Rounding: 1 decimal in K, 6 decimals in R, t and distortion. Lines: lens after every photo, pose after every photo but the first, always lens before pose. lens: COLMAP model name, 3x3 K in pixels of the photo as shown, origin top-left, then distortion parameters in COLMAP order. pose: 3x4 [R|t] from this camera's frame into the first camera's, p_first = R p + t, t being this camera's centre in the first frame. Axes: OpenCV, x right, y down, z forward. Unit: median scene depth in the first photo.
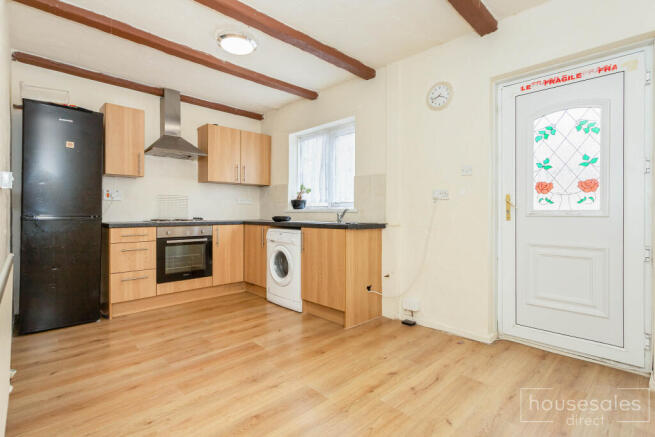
lens RADIAL K [[317.7, 0, 329.7], [0, 317.7, 214.7], [0, 0, 1]] dist [0.000695, 0.000209]
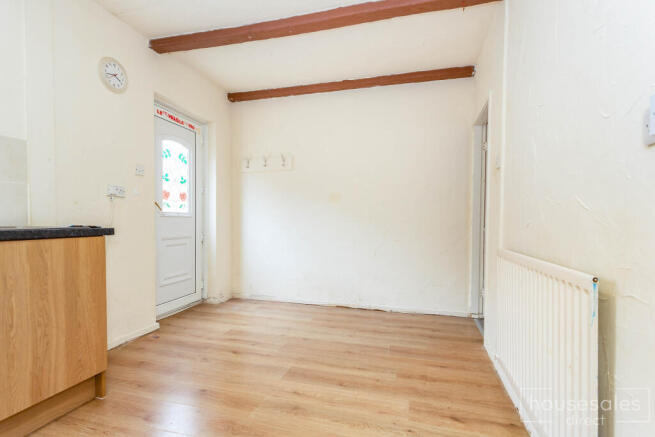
lens RADIAL K [[313.7, 0, 326.9], [0, 313.7, 229.4], [0, 0, 1]] dist [0.001285, 0.000207]
pose [[-0.499886, -0.032967, 0.865464, -0.847401], [-0.005548, 0.999377, 0.034864, 0.009433], [-0.866073, 0.012627, -0.499757, 1.146785]]
